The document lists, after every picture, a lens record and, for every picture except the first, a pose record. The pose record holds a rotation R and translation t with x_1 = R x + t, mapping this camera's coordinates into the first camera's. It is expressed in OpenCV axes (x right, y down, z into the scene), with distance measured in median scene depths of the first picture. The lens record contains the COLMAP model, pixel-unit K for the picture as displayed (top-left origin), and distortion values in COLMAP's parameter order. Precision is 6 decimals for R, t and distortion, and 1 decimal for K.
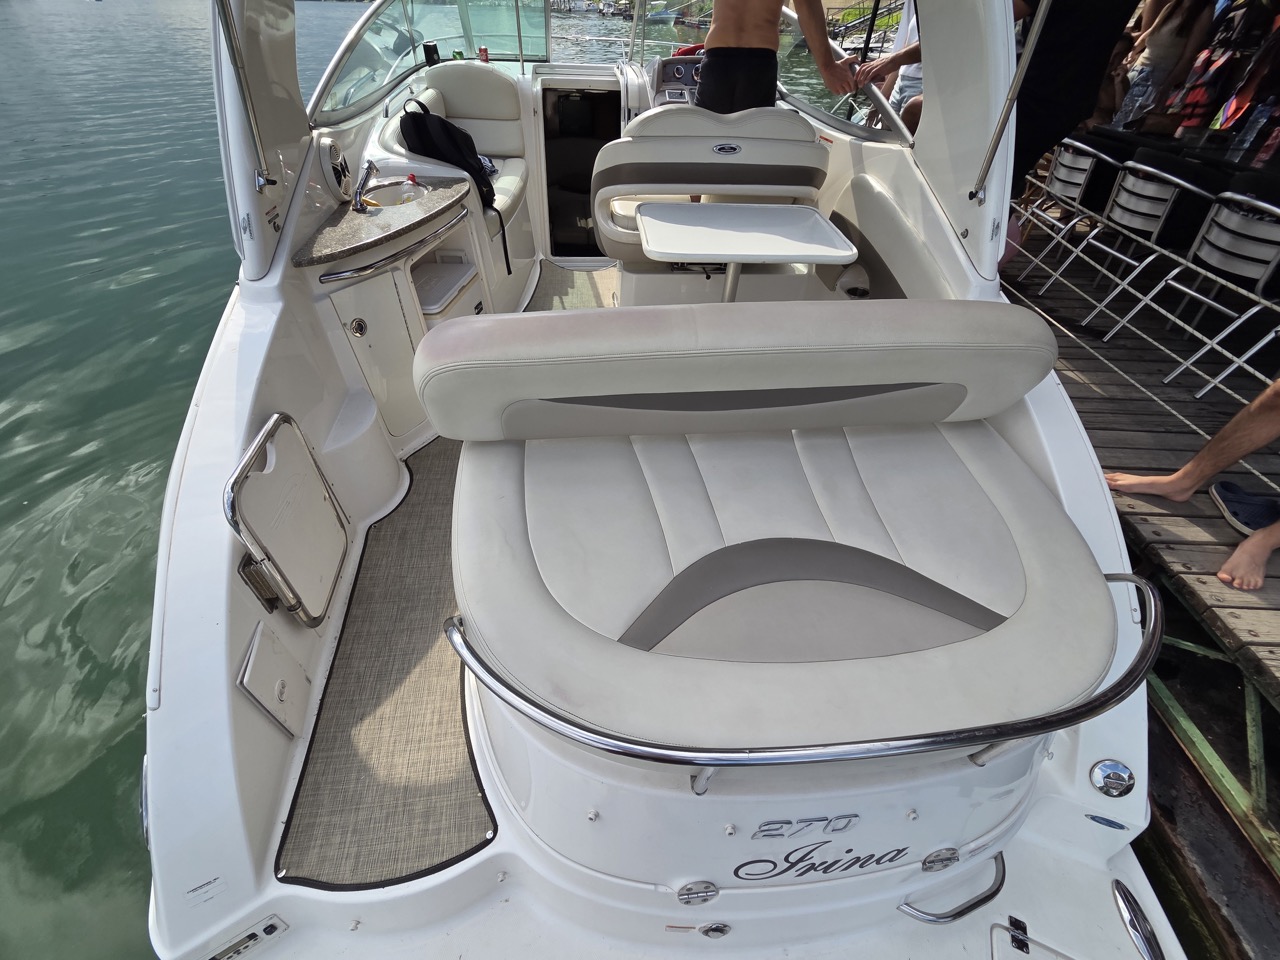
lens RADIAL K [[527.0, 0, 636.8], [0, 527.0, 479.4], [0, 0, 1]] dist [0.003948, 0.000549]
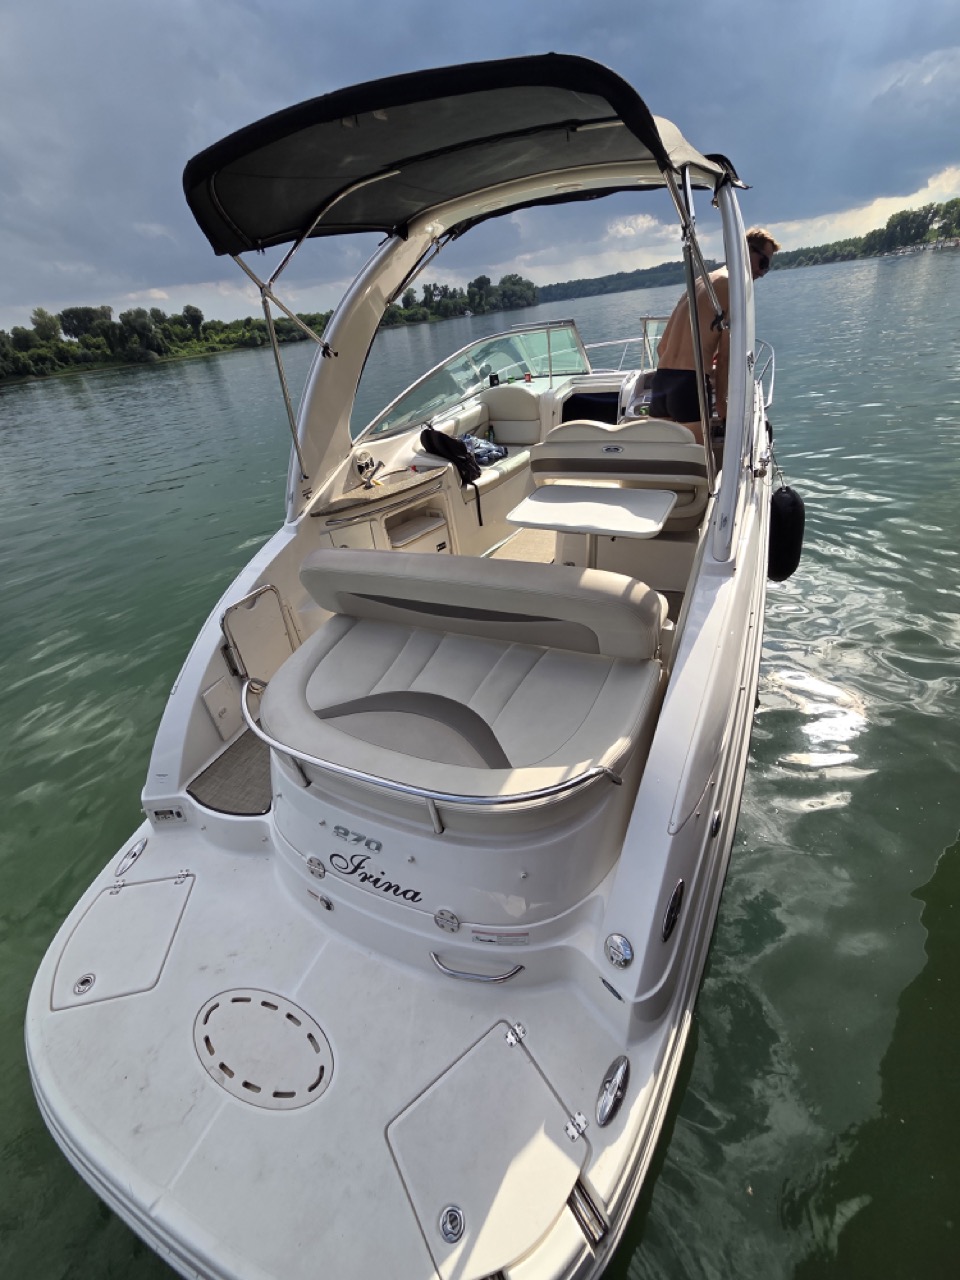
lens RADIAL K [[527.0, 0, 478.4], [0, 527.0, 622.8], [0, 0, 1]] dist [0.003948, 0.000549]
pose [[0.852584, 0.160732, -0.497258, 1.123518], [-0.244171, 0.963798, -0.107113, 0.039069], [0.462040, 0.212739, 0.860965, -0.381079]]
